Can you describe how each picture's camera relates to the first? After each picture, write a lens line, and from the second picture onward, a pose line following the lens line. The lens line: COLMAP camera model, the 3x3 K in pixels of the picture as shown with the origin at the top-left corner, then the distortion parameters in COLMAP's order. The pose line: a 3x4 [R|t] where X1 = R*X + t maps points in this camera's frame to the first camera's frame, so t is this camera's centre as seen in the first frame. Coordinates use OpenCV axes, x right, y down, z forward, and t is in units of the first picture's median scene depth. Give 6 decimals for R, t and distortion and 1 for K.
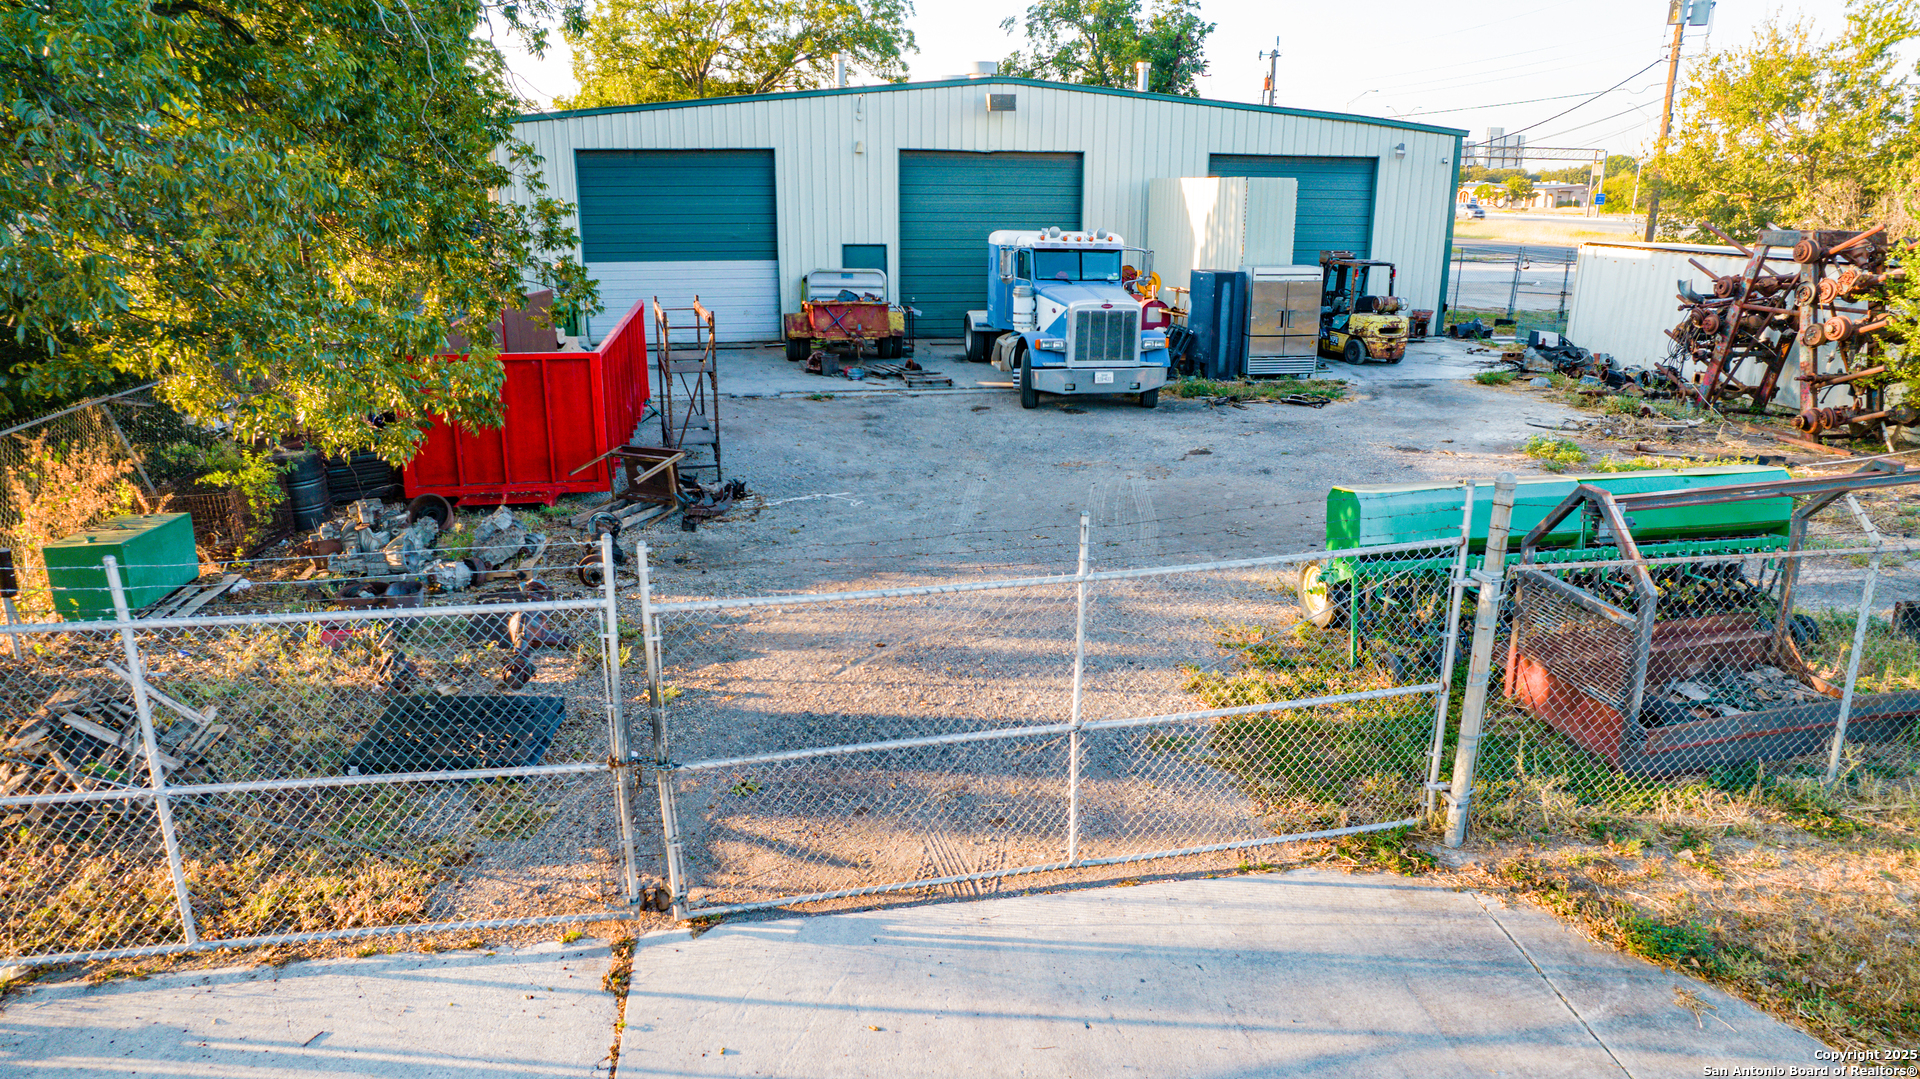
lens RADIAL K [[1276.1, 0, 960.0], [0, 1276.1, 539.5], [0, 0, 1]] dist [-0.044722, -0.000509]
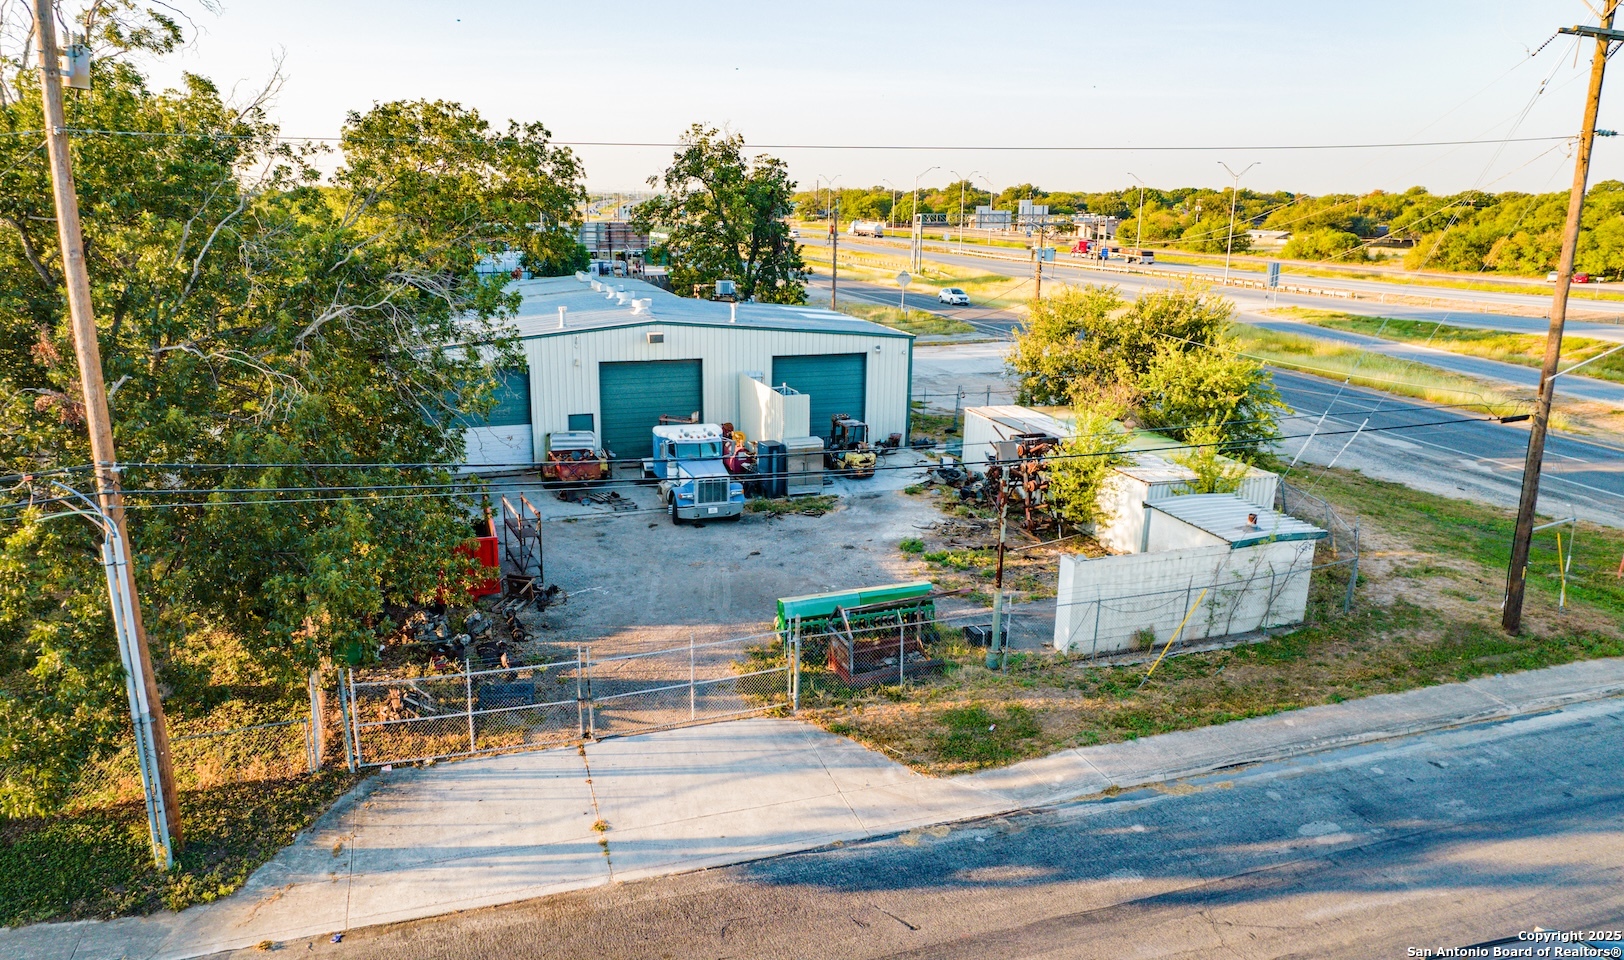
lens RADIAL K [[1183.0, 0, 812.0], [0, 1183.0, 480.0], [0, 0, 1]] dist [-0.008505, -0.000647]
pose [[0.985590, -0.031809, 0.166135, -0.040231], [0.034382, 0.999329, -0.012631, -0.127896], [-0.165622, 0.018161, 0.986022, -0.808434]]
